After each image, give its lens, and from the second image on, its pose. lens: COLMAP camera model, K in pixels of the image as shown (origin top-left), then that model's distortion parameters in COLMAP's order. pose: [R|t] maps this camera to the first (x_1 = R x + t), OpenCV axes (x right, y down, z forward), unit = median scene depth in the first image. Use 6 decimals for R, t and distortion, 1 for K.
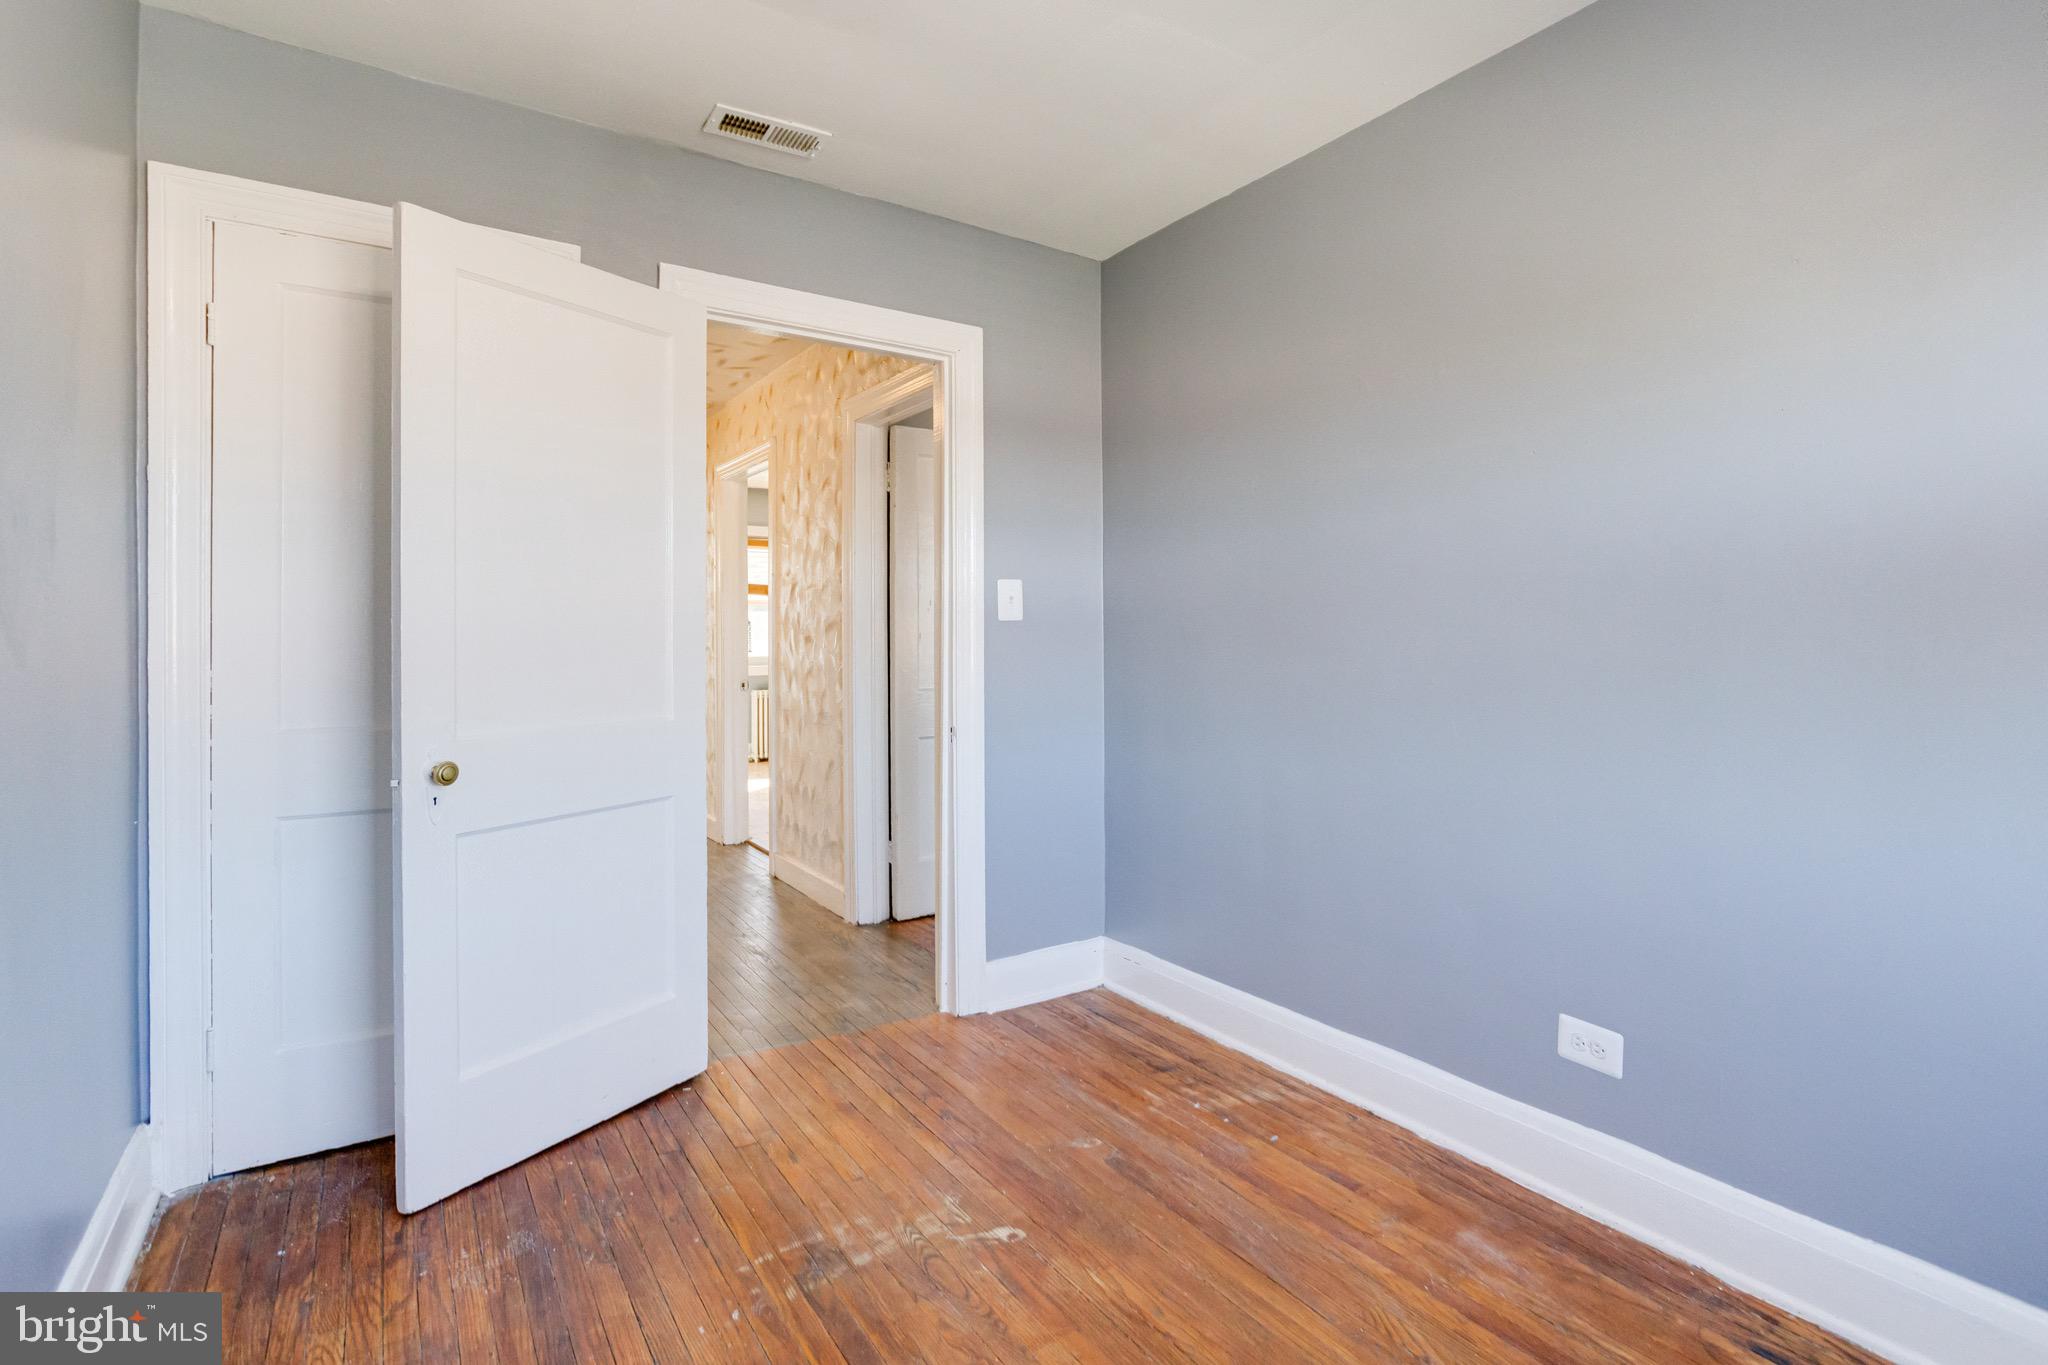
lens RADIAL K [[991.3, 0, 1024.5], [0, 991.3, 630.2], [0, 0, 1]] dist [-0.043179, 0.020775]
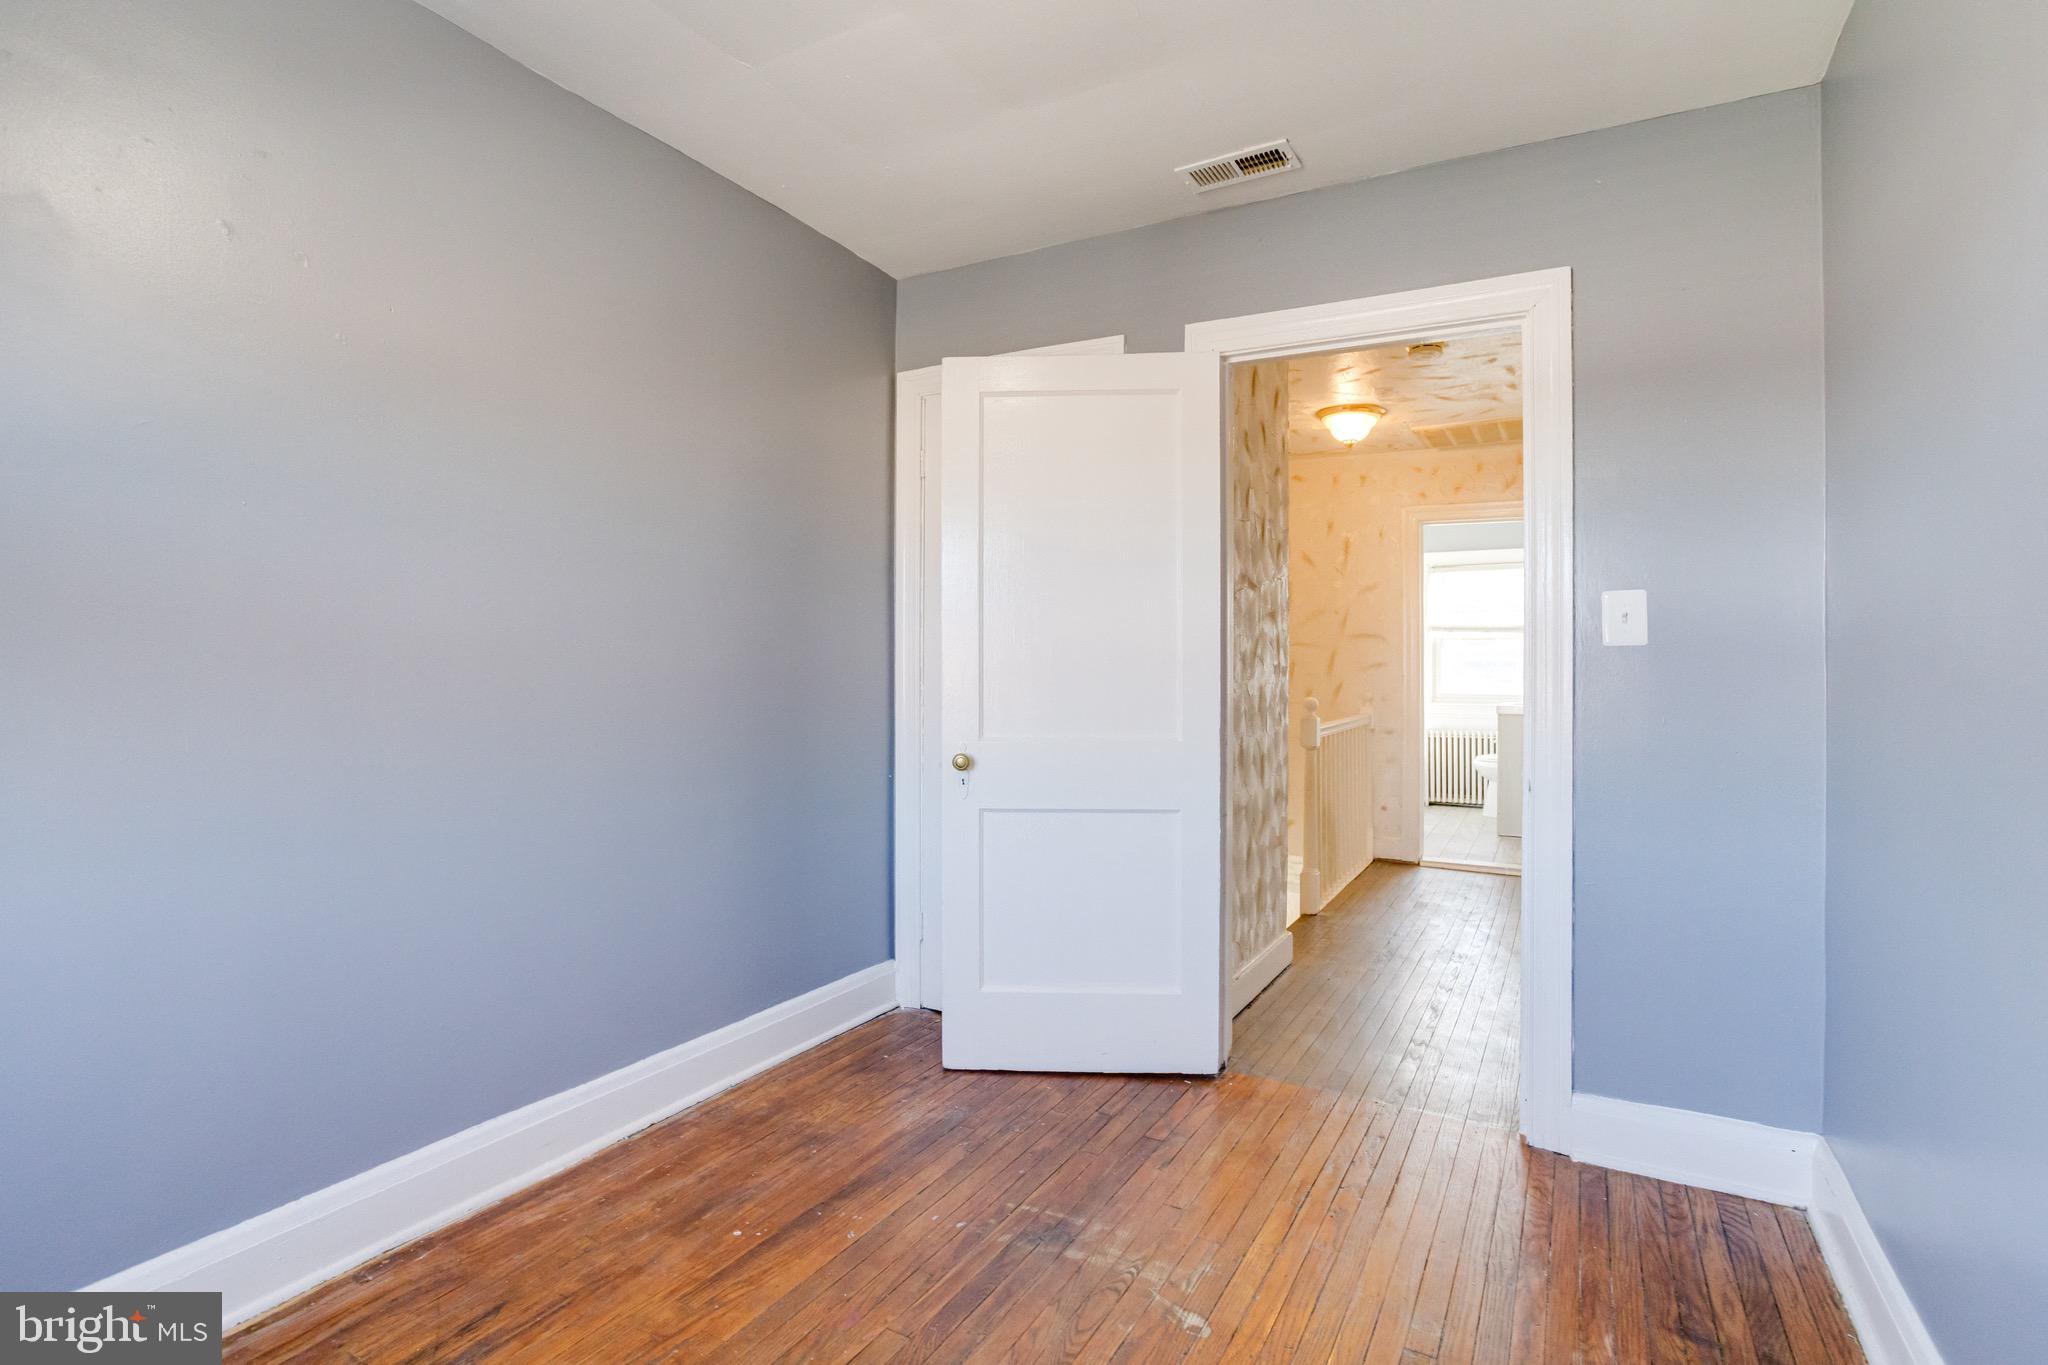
lens RADIAL K [[991.3, 0, 1028.2], [0, 991.3, 669.1], [0, 0, 1]] dist [-0.043179, 0.020775]
pose [[0.458312, 0.003763, -0.888783, 0.619910], [-0.000546, 0.999992, 0.003953, 0.007209], [0.888791, -0.001326, 0.458311, 0.392519]]
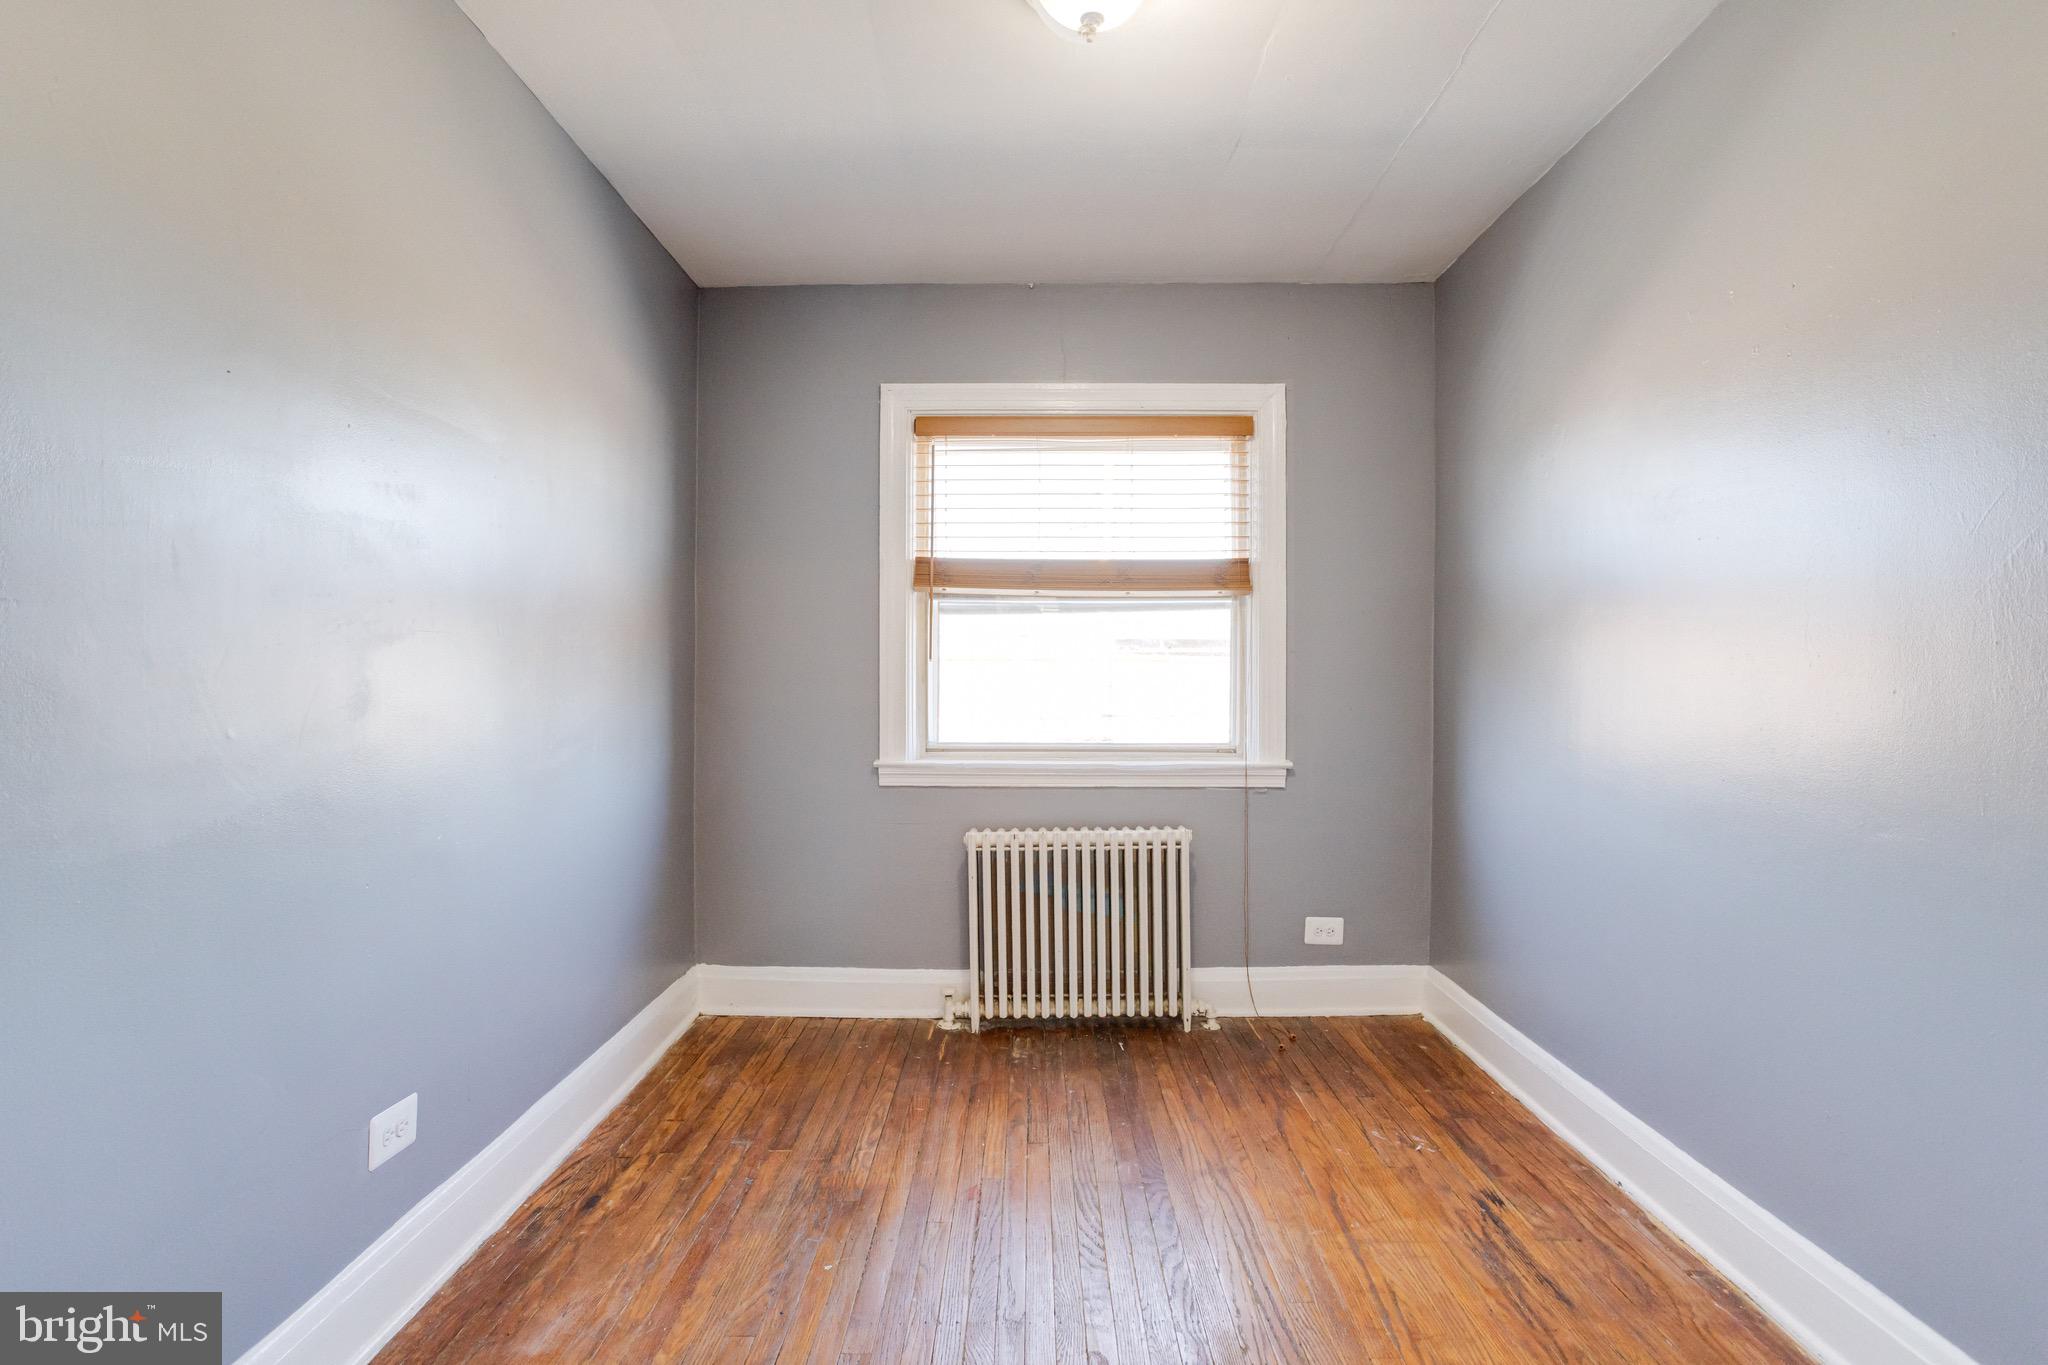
lens RADIAL K [[1121.4, 0, 1014.8], [0, 1121.4, 688.0], [0, 0, 1]] dist [0.002203, 0.004844]
pose [[-0.835628, -0.016479, 0.549049, -0.396215], [-0.008967, 0.999826, 0.016361, 0.006377], [-0.549223, 0.008748, -0.835630, 1.402355]]
